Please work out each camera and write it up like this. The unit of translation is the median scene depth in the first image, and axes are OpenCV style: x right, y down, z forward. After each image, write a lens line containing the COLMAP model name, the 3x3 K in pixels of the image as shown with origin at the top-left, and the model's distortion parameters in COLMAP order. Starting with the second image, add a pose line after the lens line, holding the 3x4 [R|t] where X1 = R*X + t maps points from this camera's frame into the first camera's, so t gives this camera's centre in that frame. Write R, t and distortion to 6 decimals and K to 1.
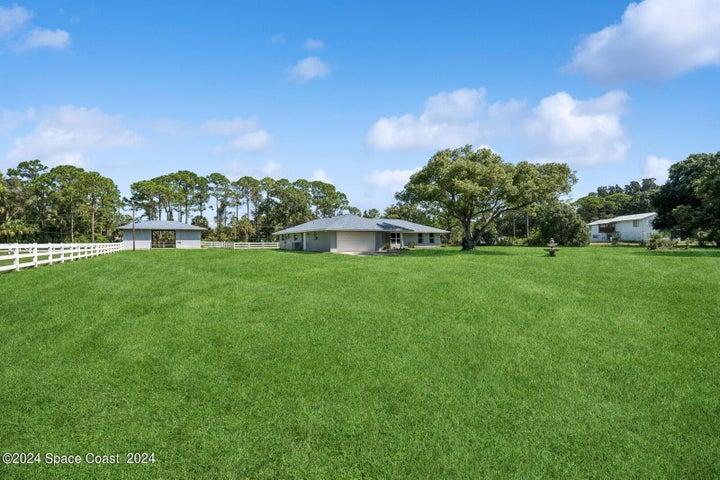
lens RADIAL K [[319.3, 0, 359.8], [0, 319.3, 239.7], [0, 0, 1]] dist [0.015983, 0.000946]
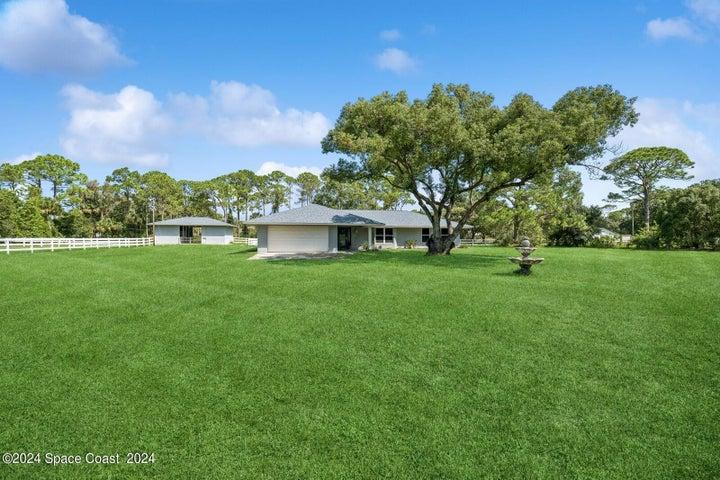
lens RADIAL K [[319.3, 0, 354.5], [0, 319.3, 230.7], [0, 0, 1]] dist [0.015983, 0.000946]
pose [[0.948370, 0.001228, -0.317162, 0.141995], [-0.007444, 0.999803, -0.018387, -0.000304], [0.317077, 0.019798, 0.948193, 0.135348]]
